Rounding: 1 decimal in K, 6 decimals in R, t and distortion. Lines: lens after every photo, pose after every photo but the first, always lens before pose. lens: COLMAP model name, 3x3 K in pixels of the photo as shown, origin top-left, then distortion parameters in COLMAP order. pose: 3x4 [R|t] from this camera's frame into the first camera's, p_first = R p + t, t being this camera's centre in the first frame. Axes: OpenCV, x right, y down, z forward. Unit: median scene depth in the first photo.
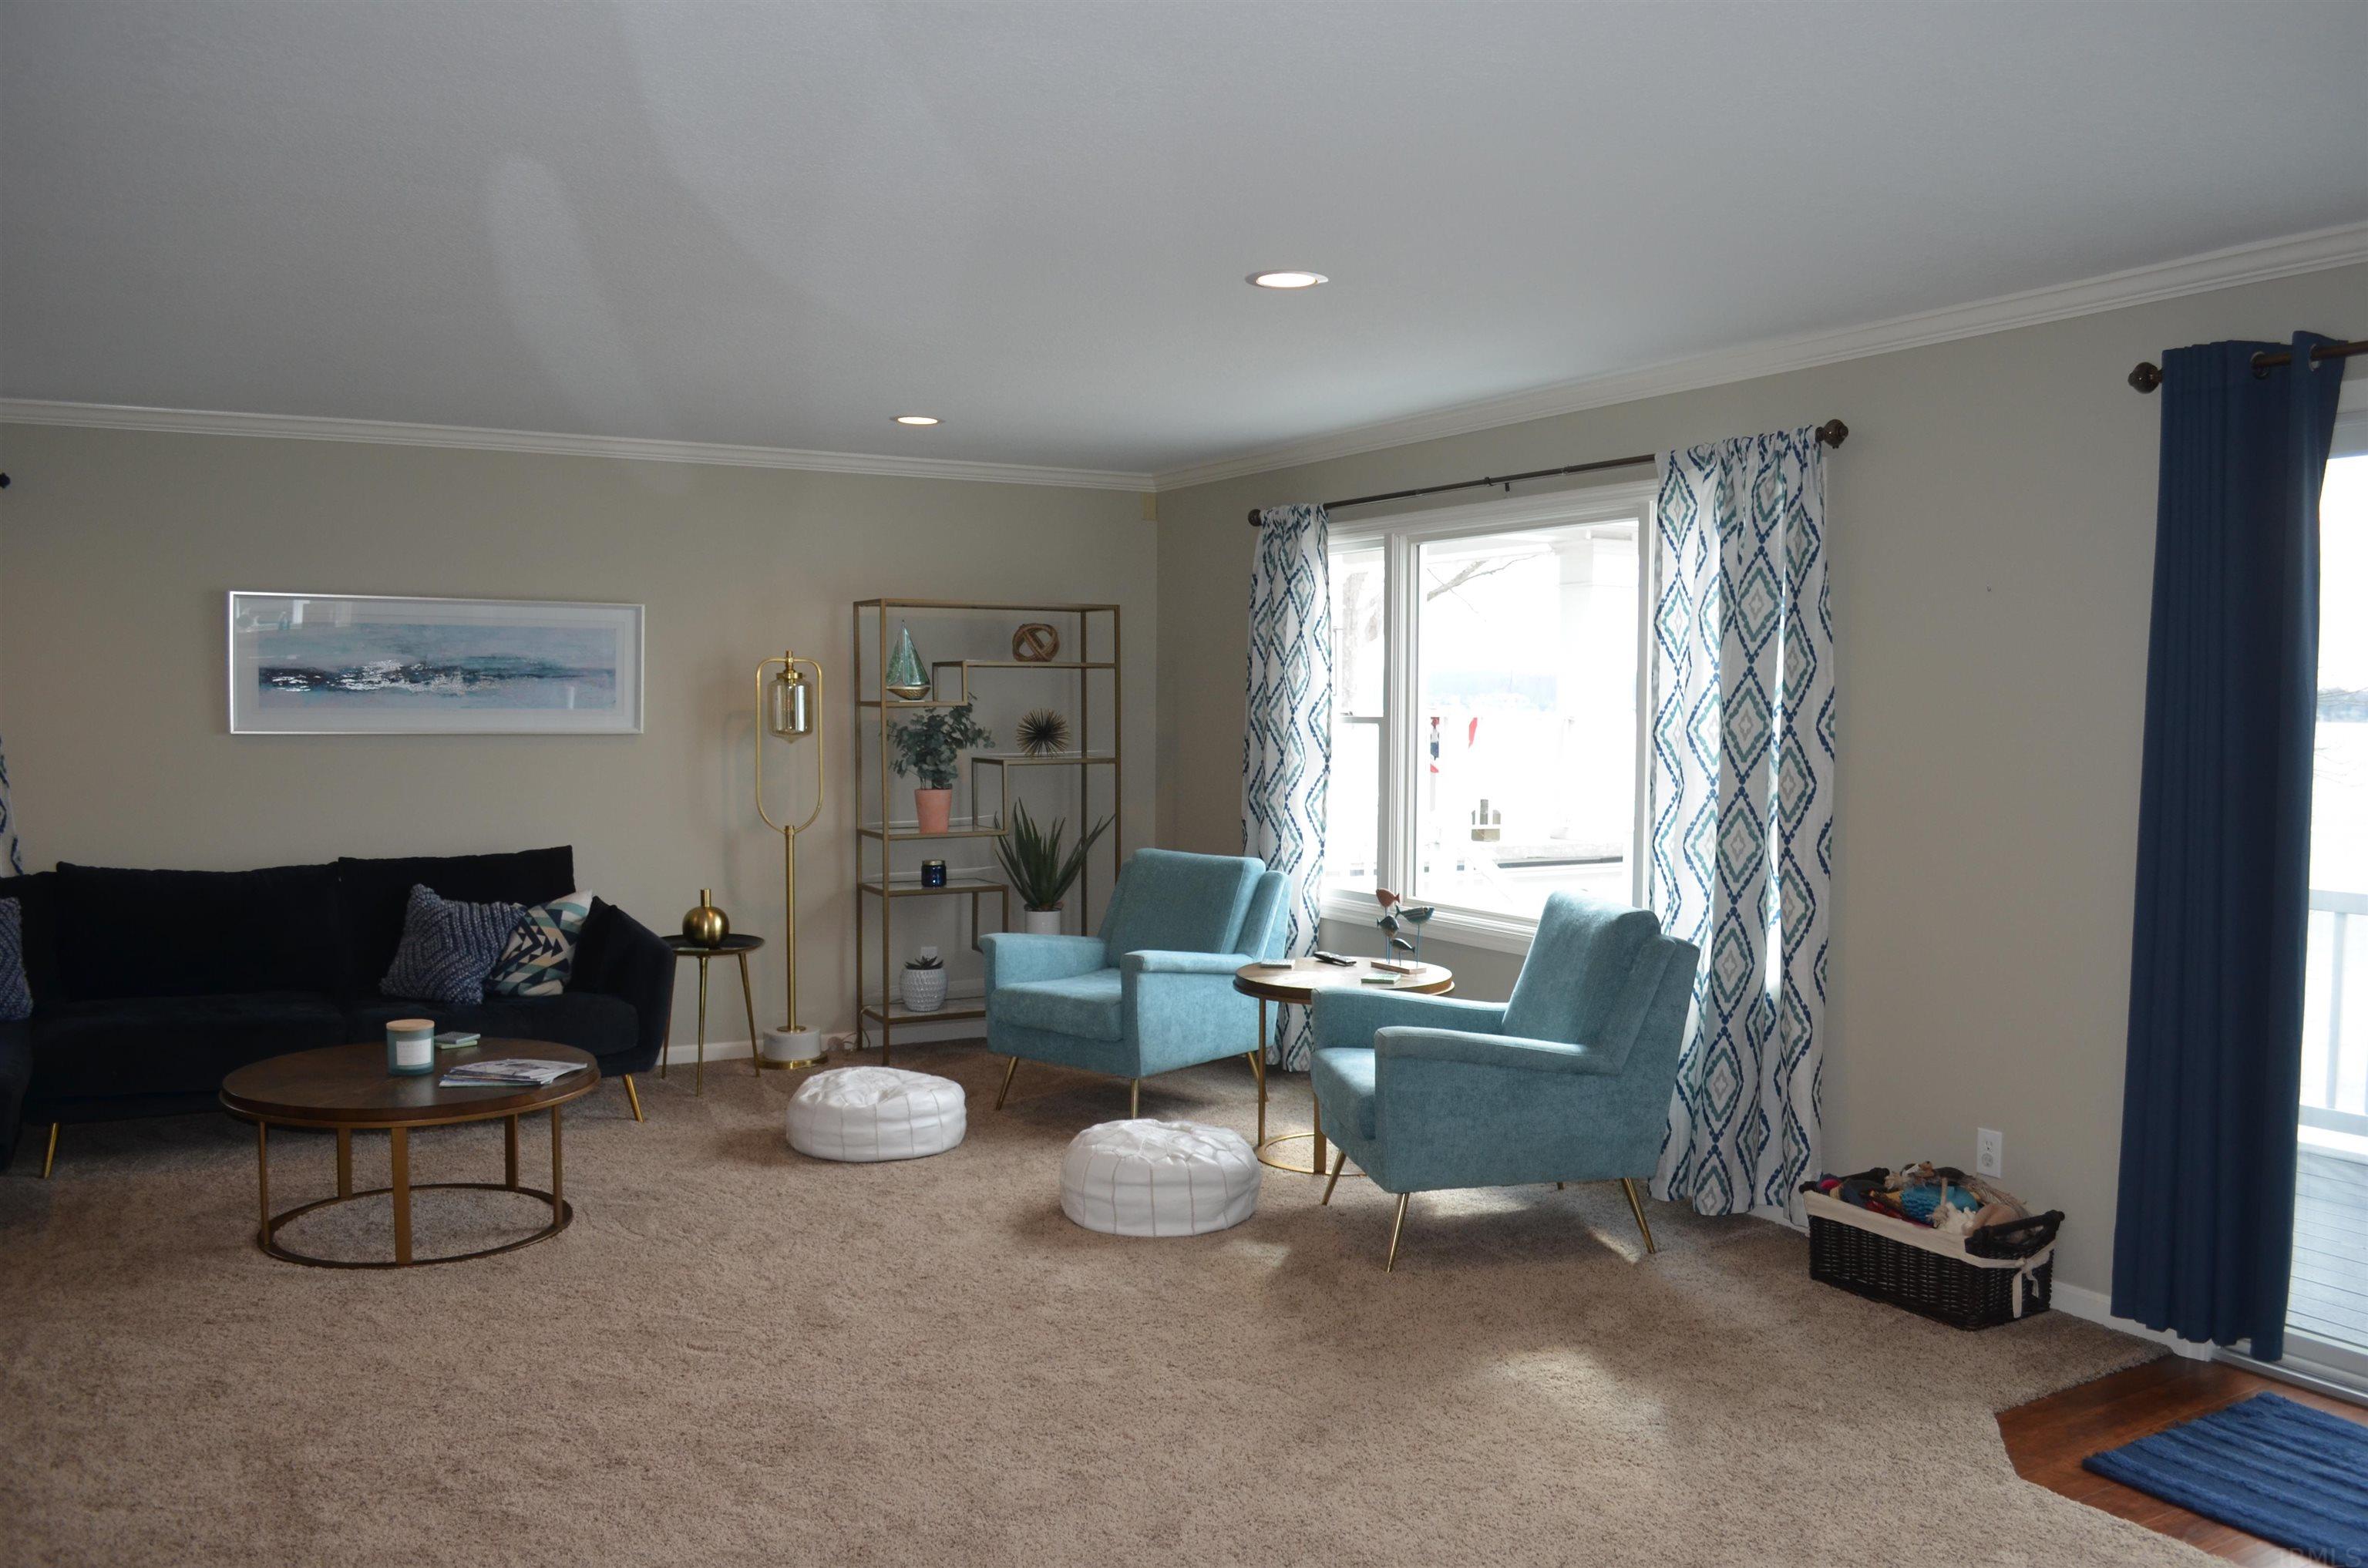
lens RADIAL K [[1862.3, 0, 1217.7], [0, 1862.3, 781.1], [0, 0, 1]] dist [-0.079032, 0.008782]
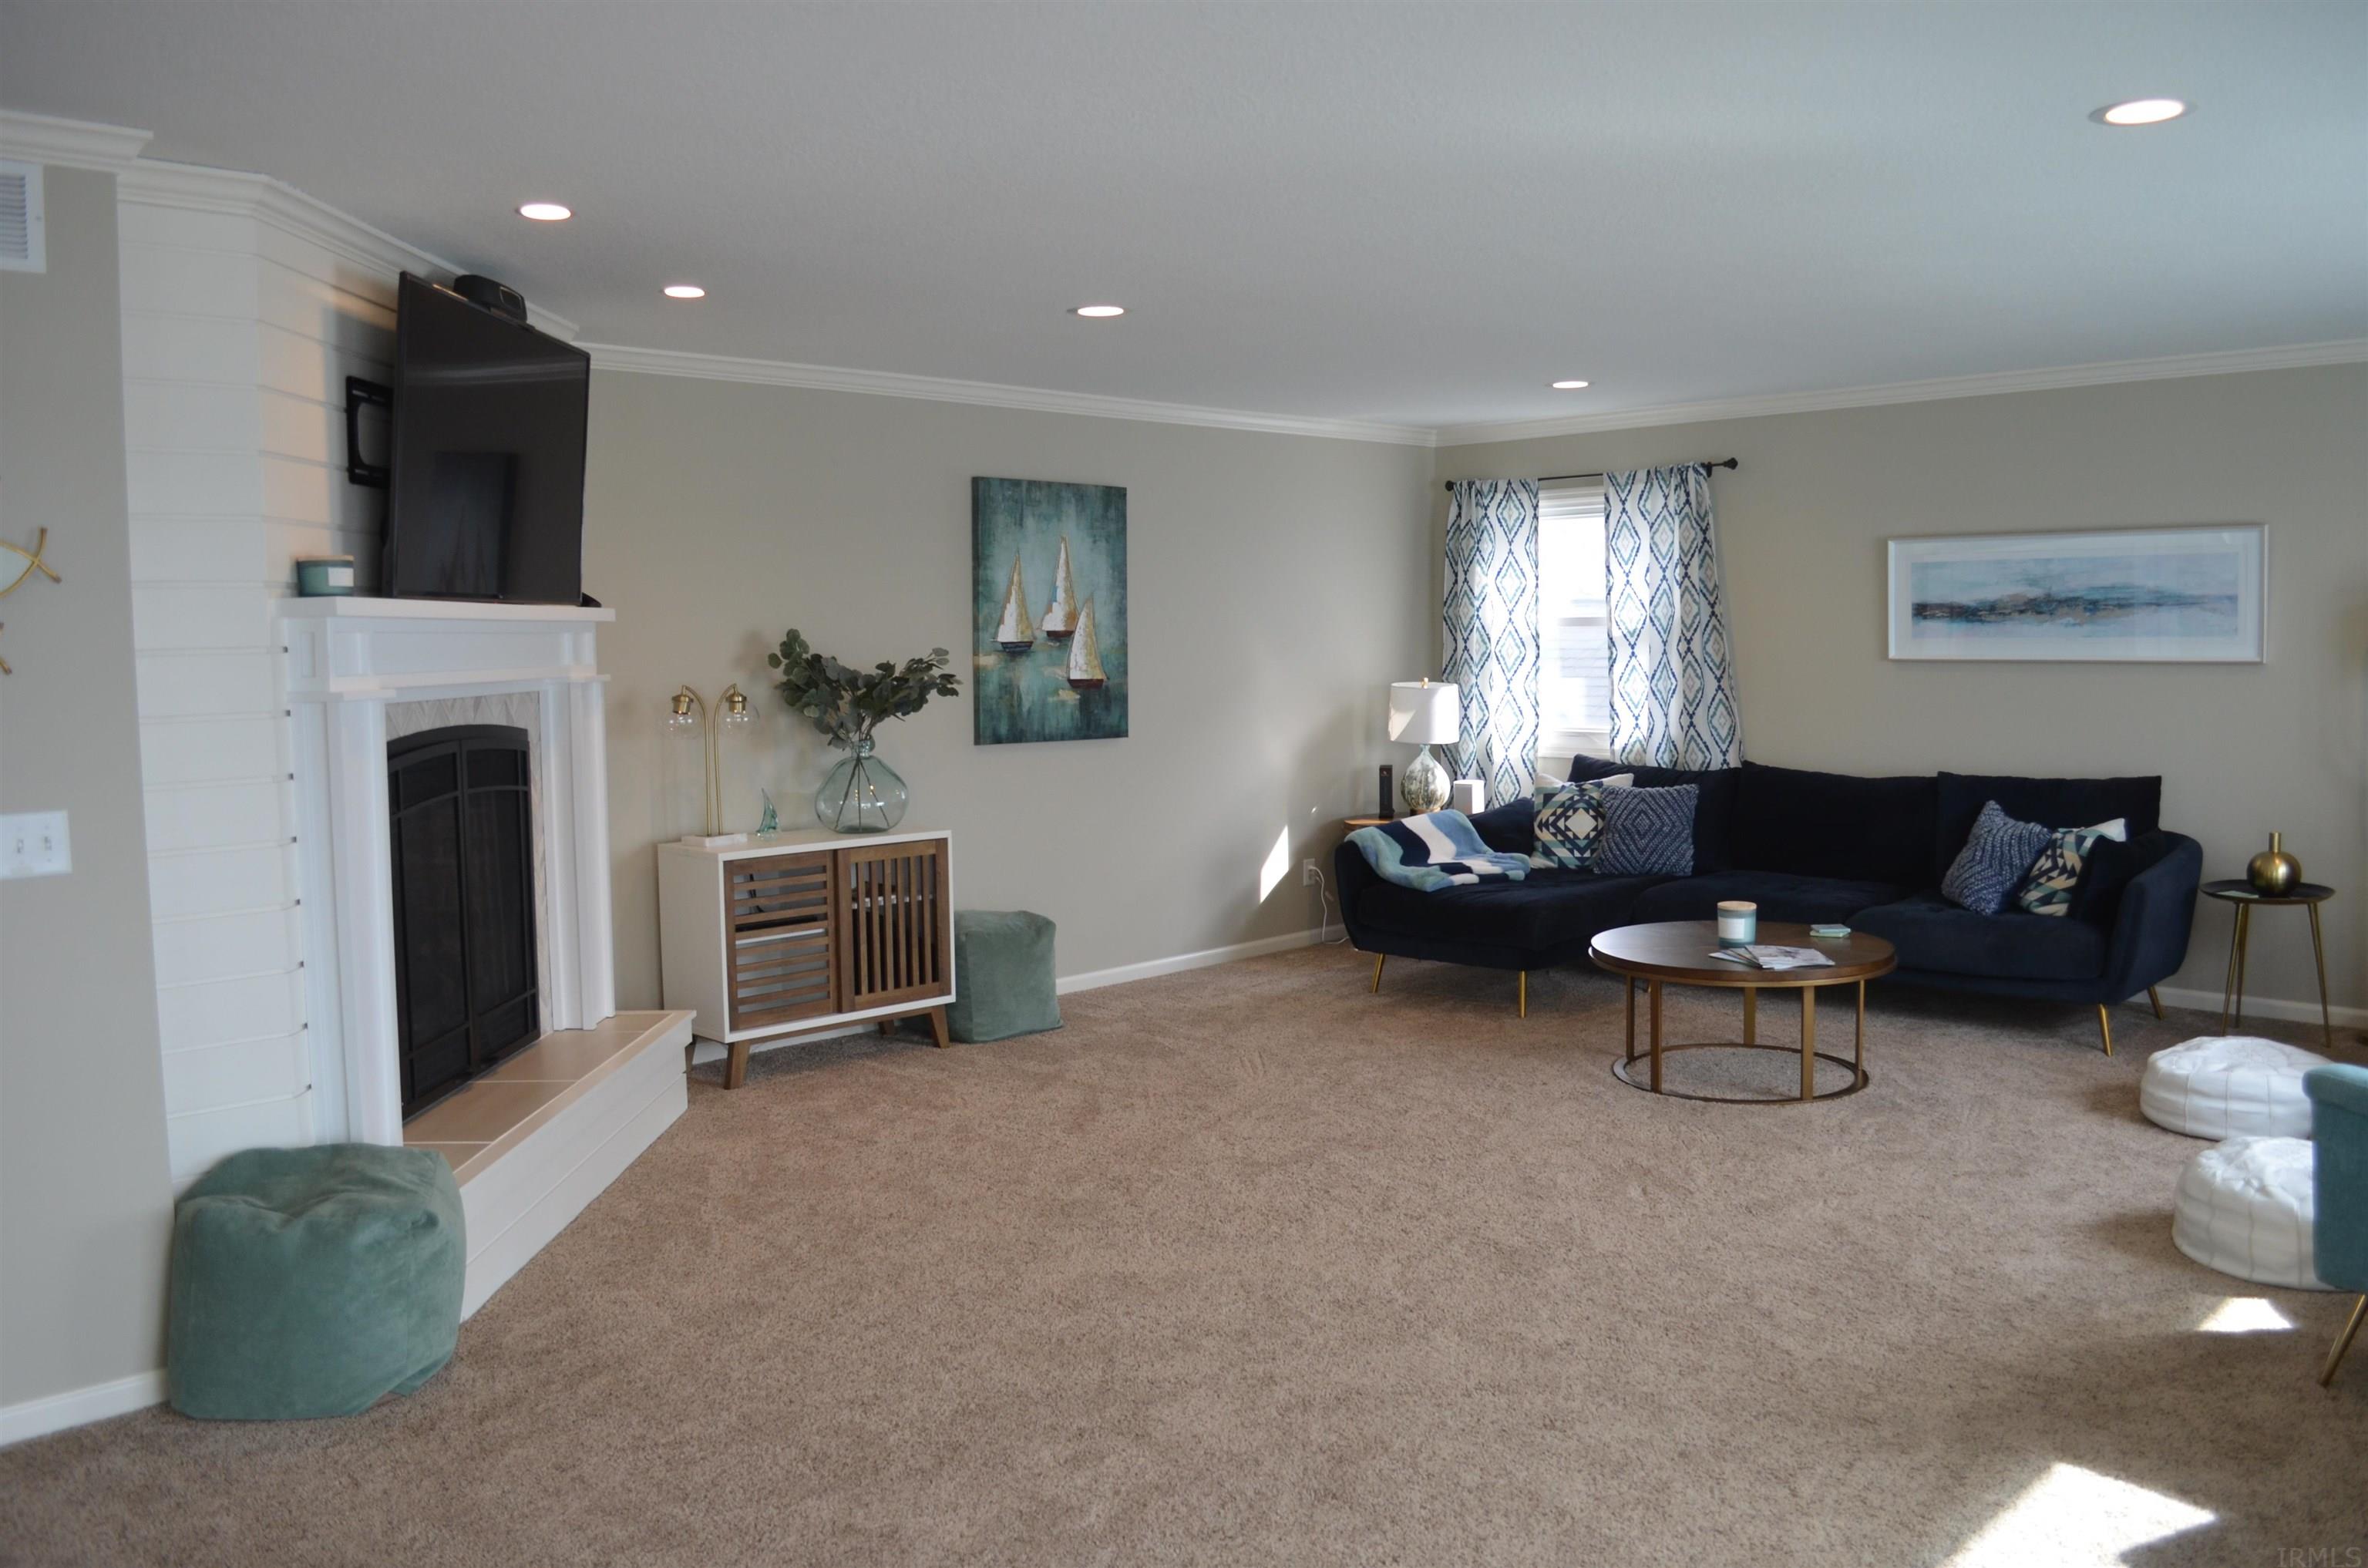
lens RADIAL K [[1862.3, 0, 1217.7], [0, 1862.3, 781.1], [0, 0, 1]] dist [-0.079032, 0.008782]
pose [[0.265113, 0.066511, -0.961921, 0.493390], [-0.023087, 0.997770, 0.062627, -0.012868], [0.963941, 0.005605, 0.266058, 0.273358]]
